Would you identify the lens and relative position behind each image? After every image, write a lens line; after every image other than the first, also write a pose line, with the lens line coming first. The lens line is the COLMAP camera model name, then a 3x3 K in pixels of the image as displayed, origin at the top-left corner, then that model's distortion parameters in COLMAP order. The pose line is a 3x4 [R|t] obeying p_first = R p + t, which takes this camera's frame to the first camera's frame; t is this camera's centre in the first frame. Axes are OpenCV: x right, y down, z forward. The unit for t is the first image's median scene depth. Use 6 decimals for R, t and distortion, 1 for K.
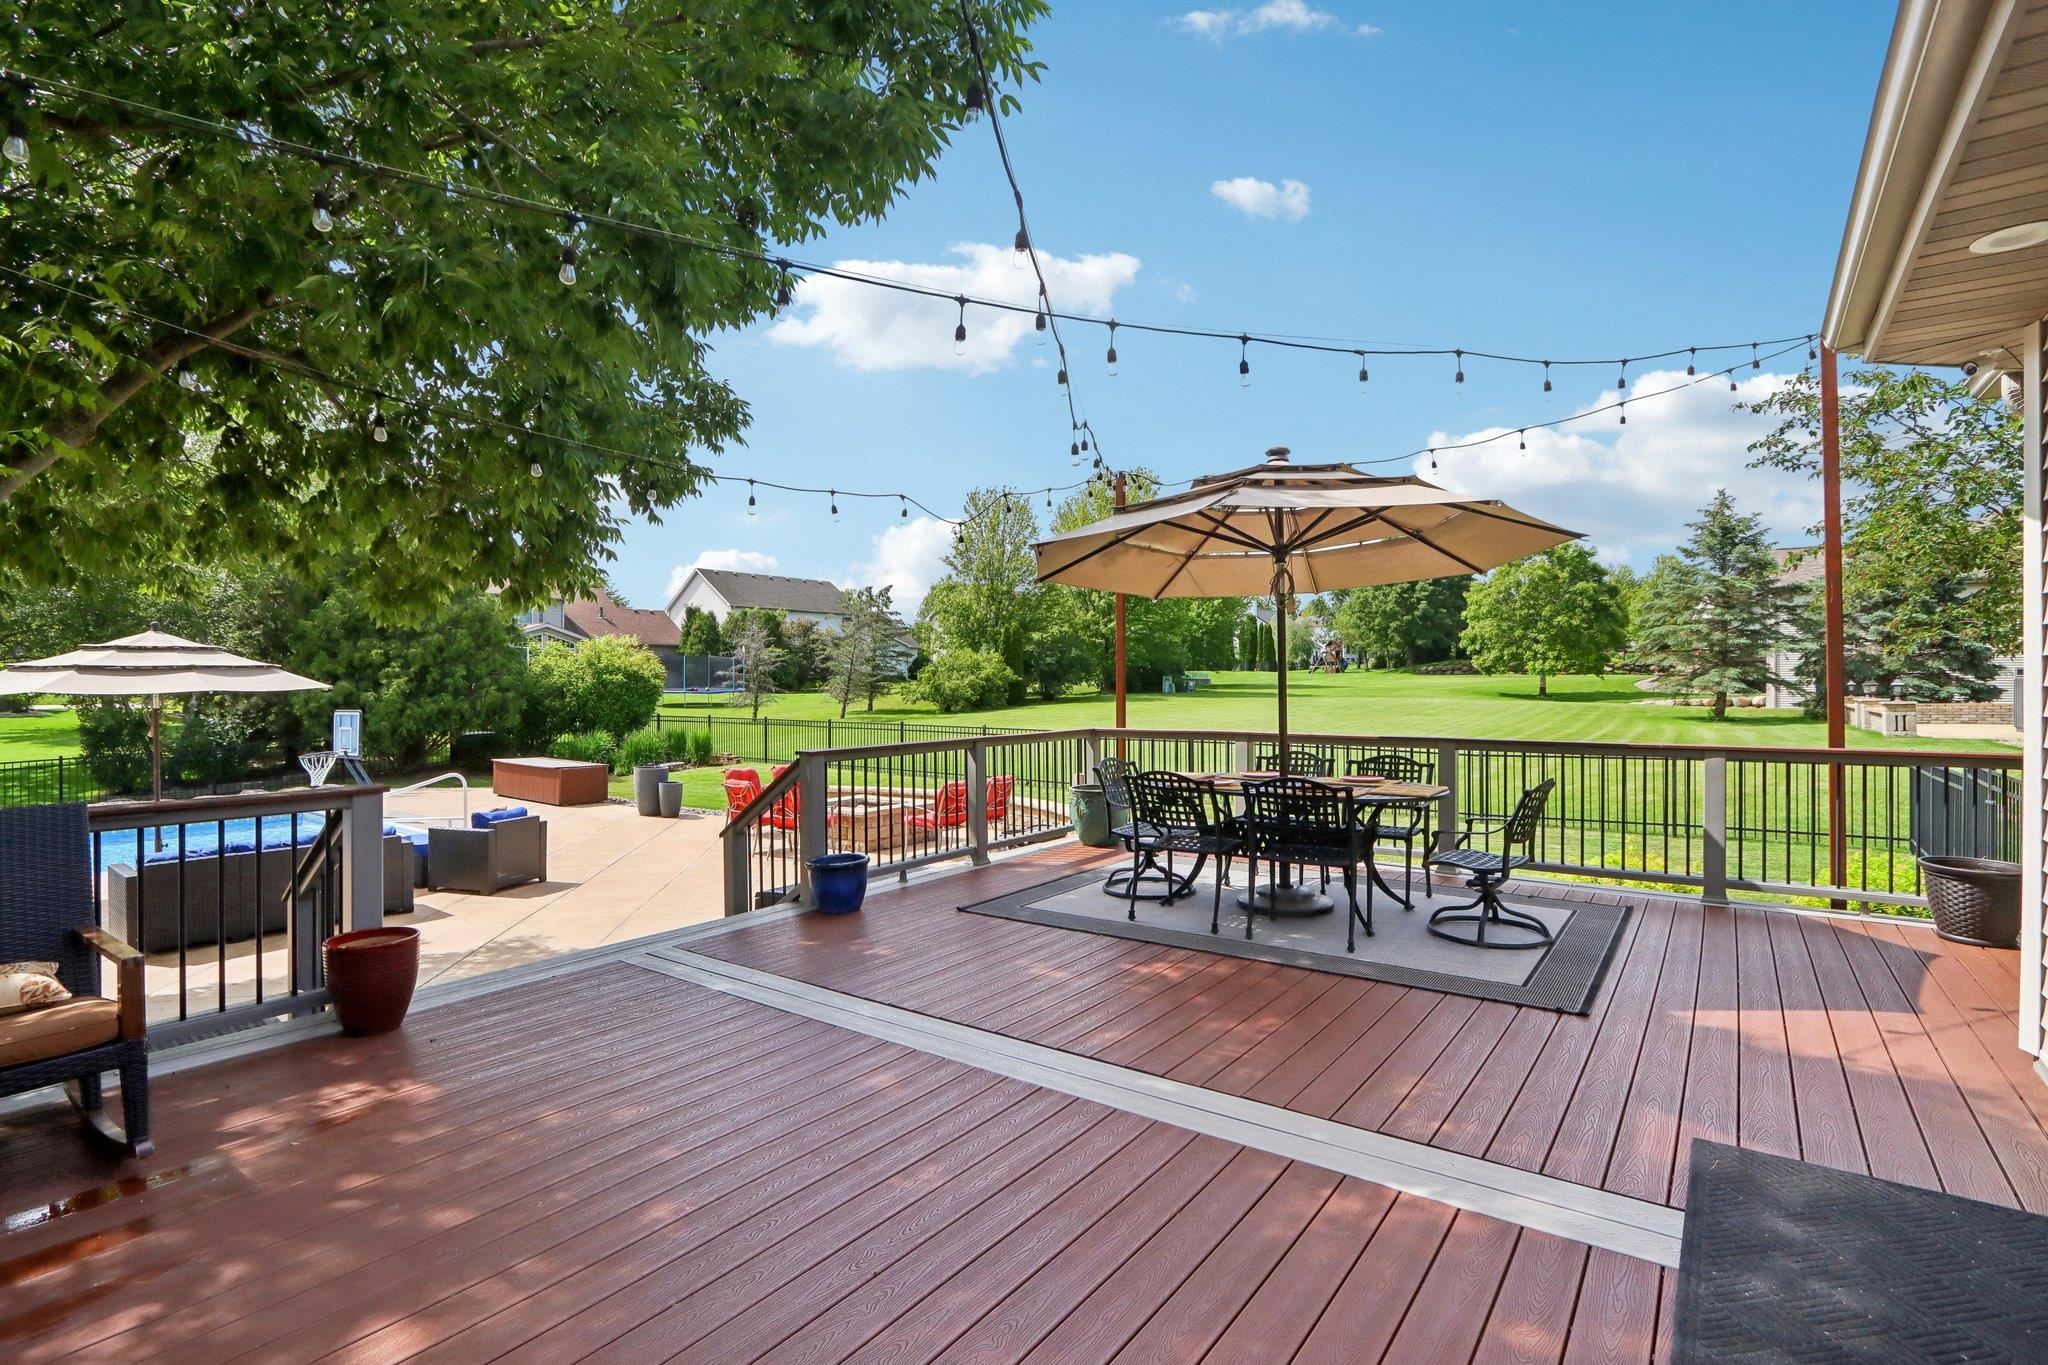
lens RADIAL K [[961.1, 0, 1023.0], [0, 961.1, 690.6], [0, 0, 1]] dist [-0.015159, 0.001285]
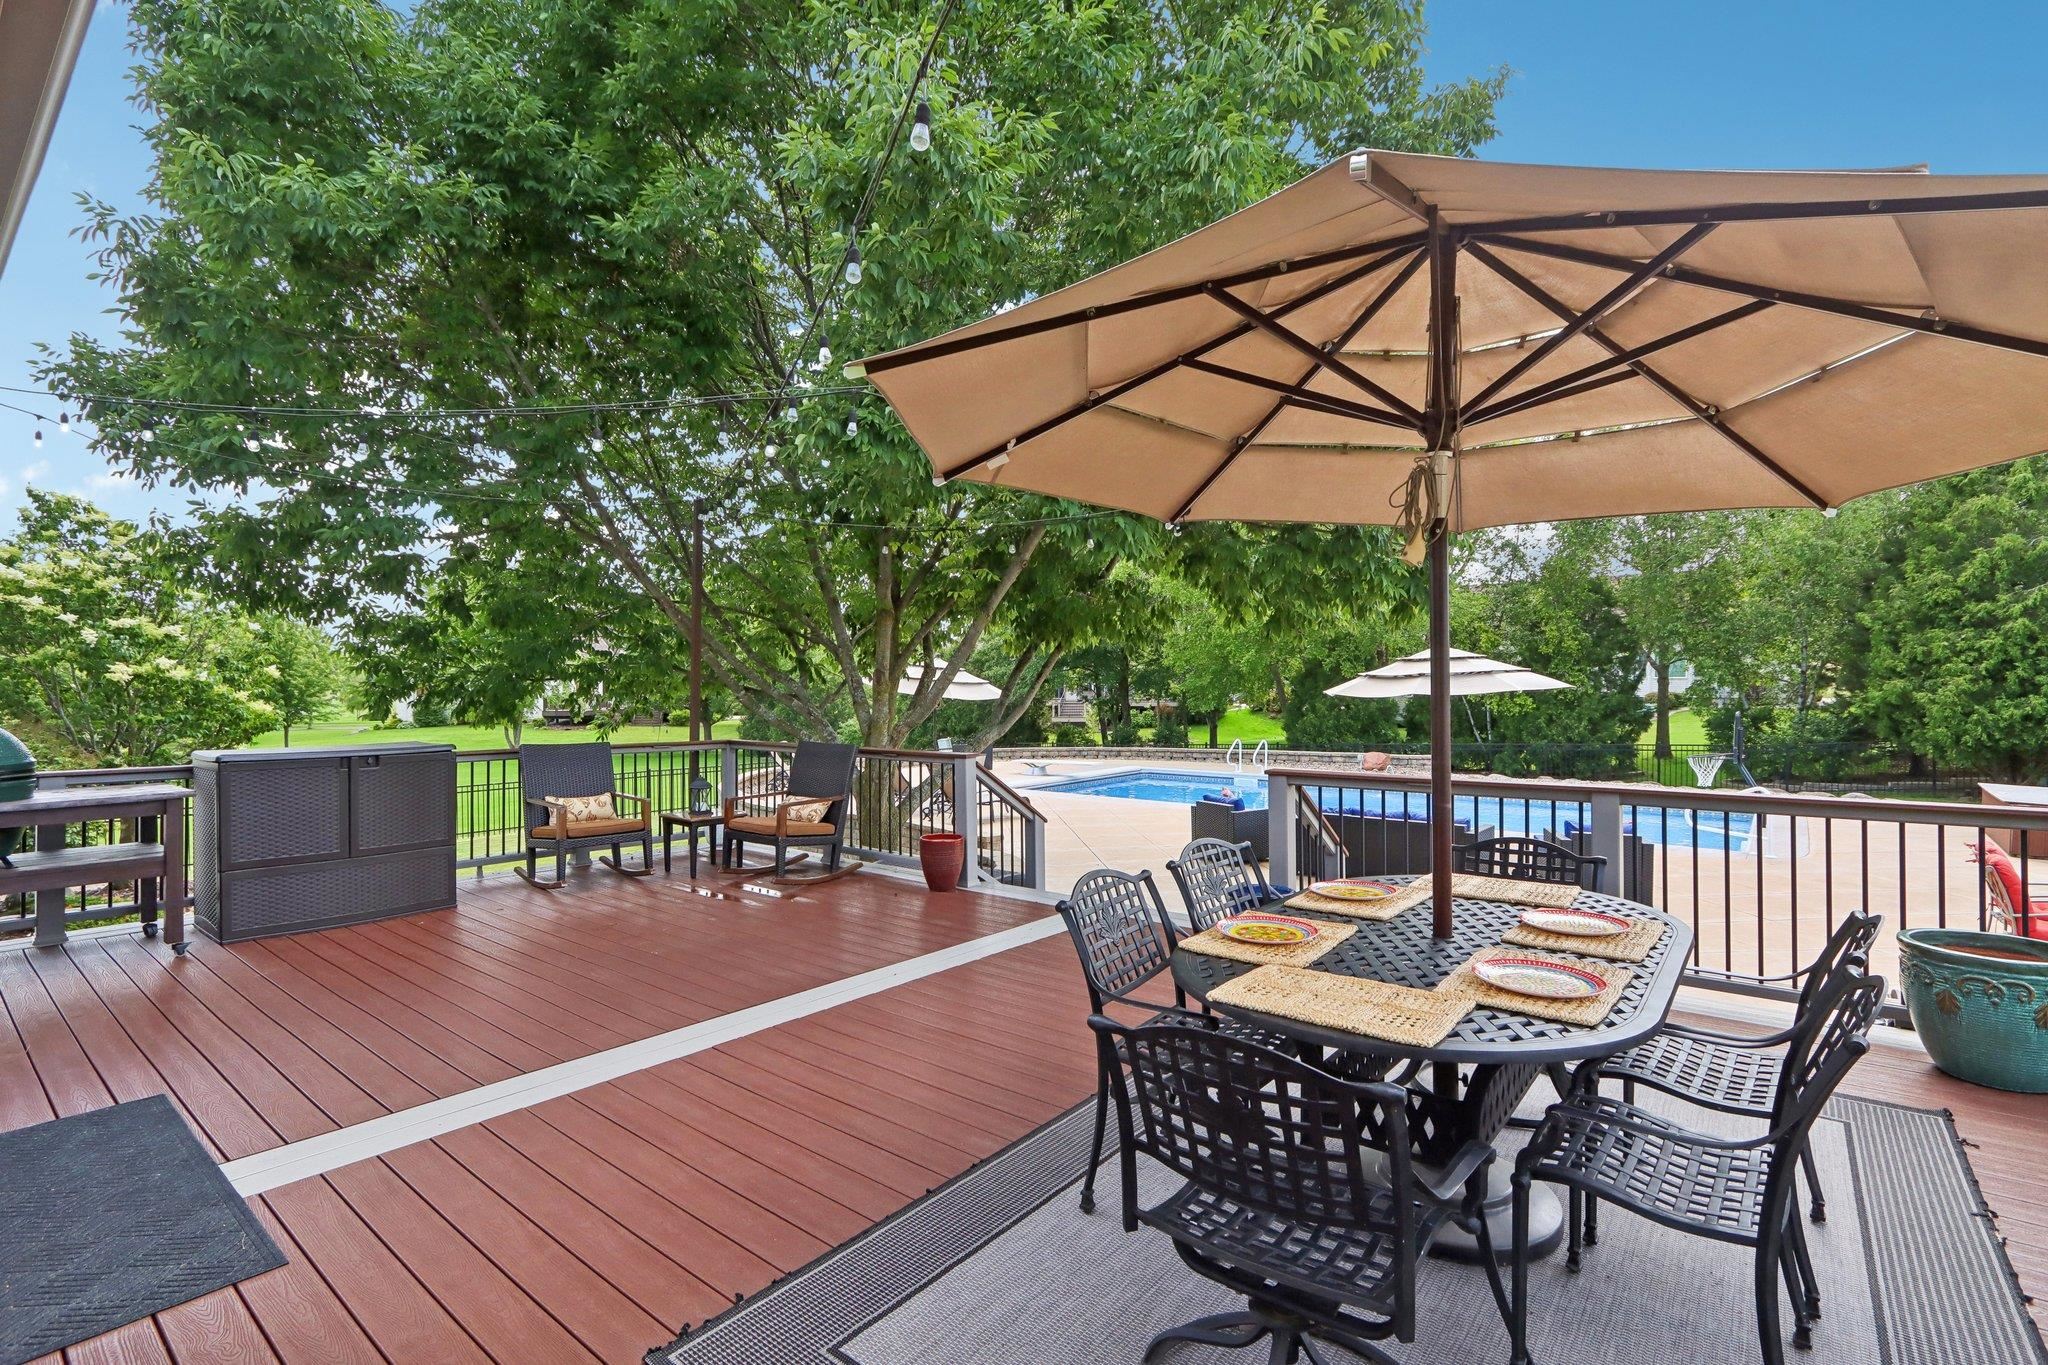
lens RADIAL K [[961.1, 0, 1009.3], [0, 961.1, 682.3], [0, 0, 1]] dist [-0.015159, 0.001285]
pose [[-0.050182, 0.002460, -0.998737, 0.173142], [-0.003813, 0.999989, 0.002655, -0.005273], [0.998733, 0.003941, -0.050172, 0.192423]]
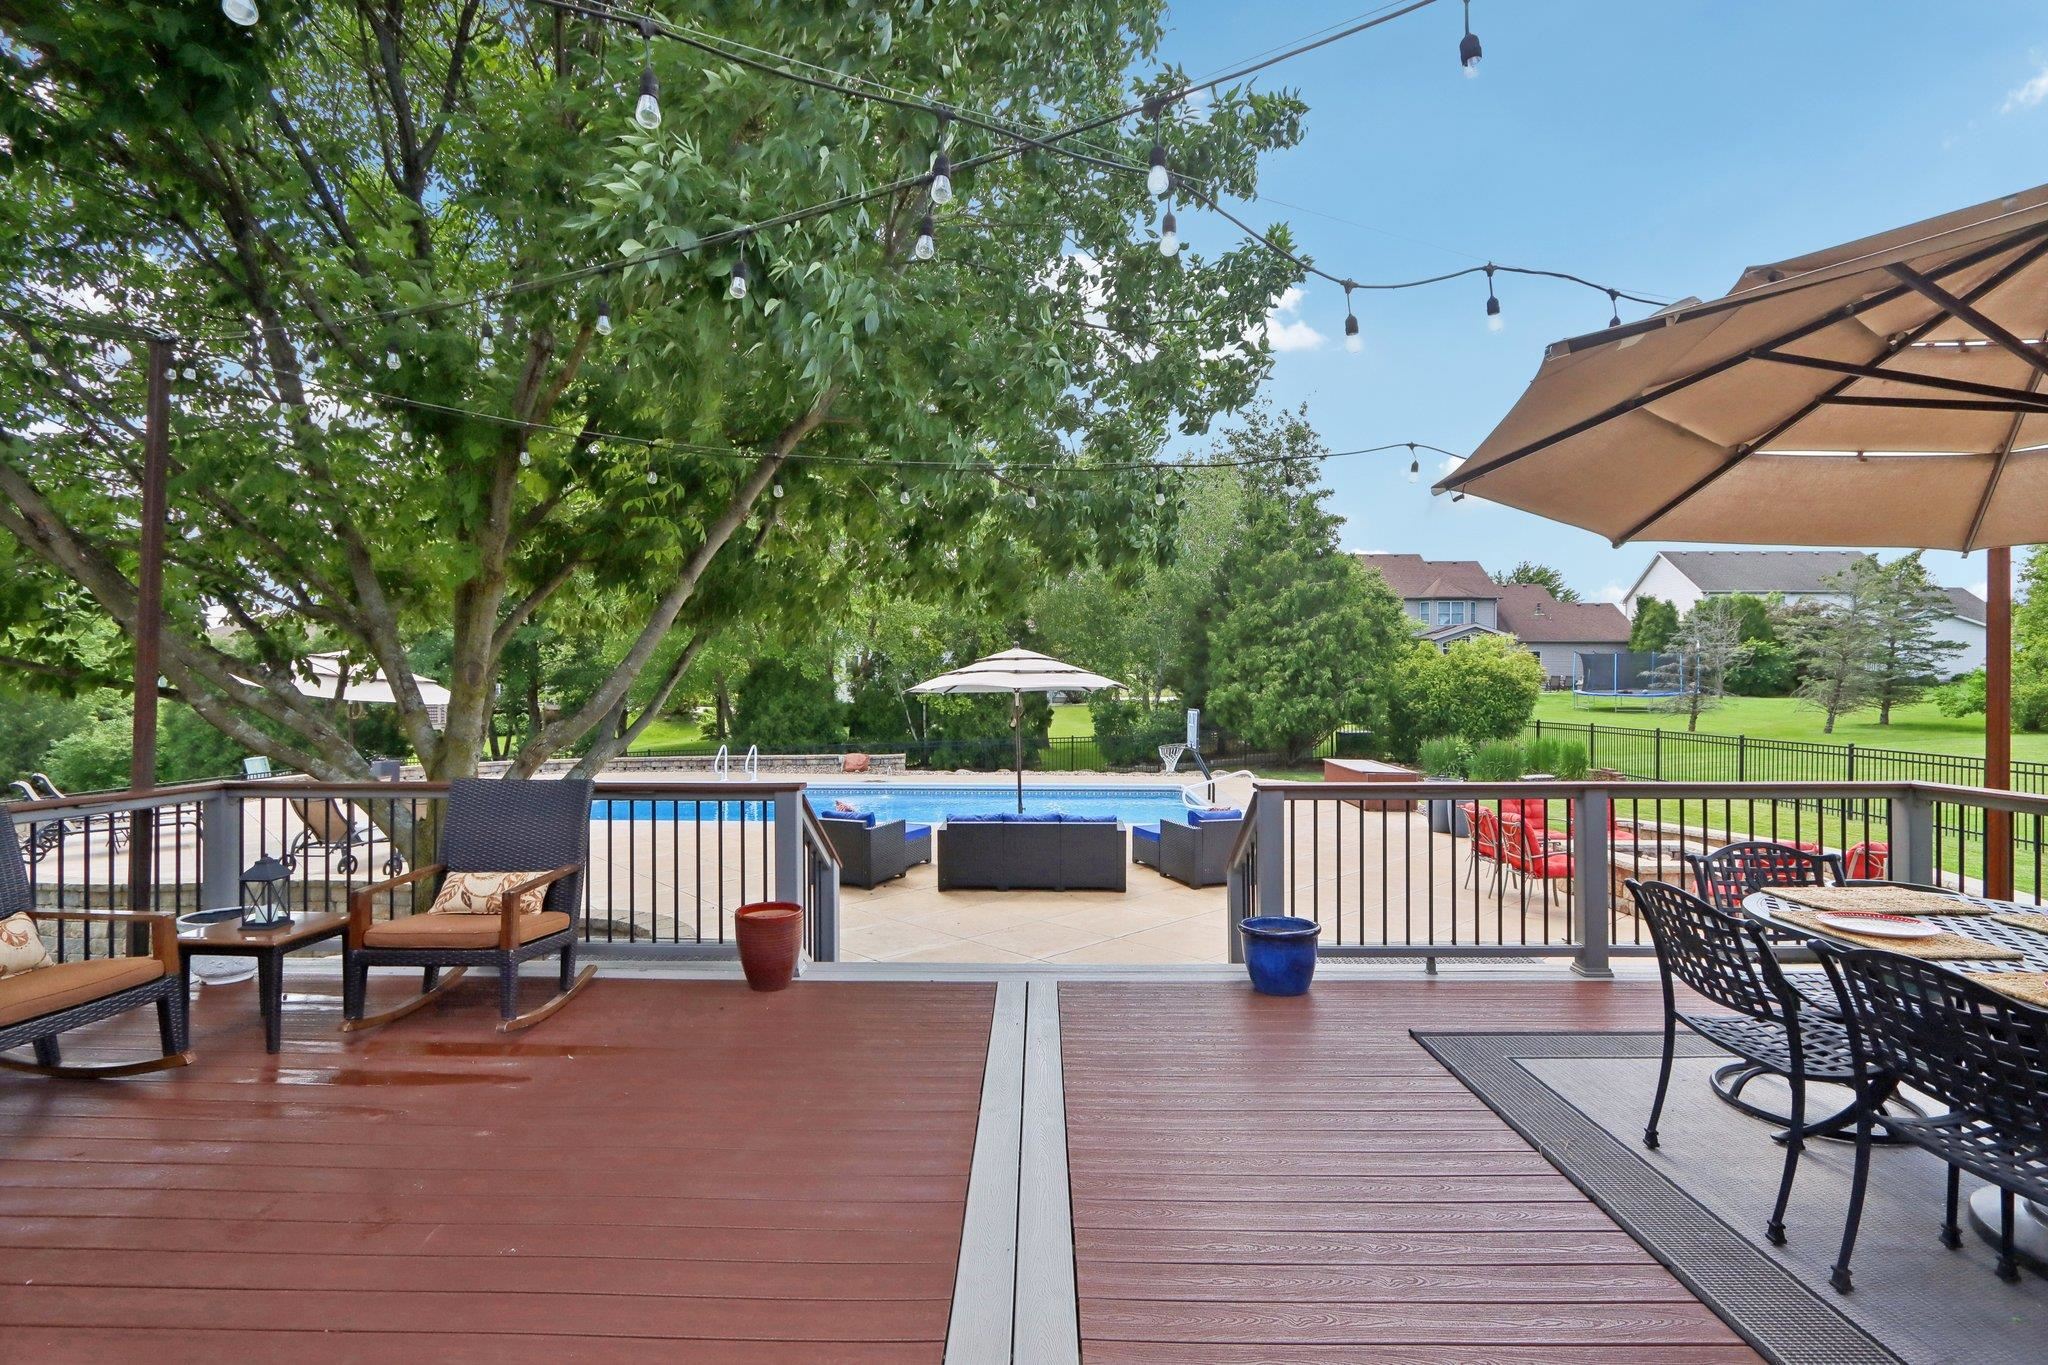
lens RADIAL K [[961.1, 0, 1024.1], [0, 961.1, 687.3], [0, 0, 1]] dist [-0.015159, 0.001285]
pose [[0.582063, 0.008291, -0.813101, 0.077614], [-0.010317, 0.999943, 0.002811, -0.004205], [0.813078, 0.006753, 0.582116, 0.090278]]
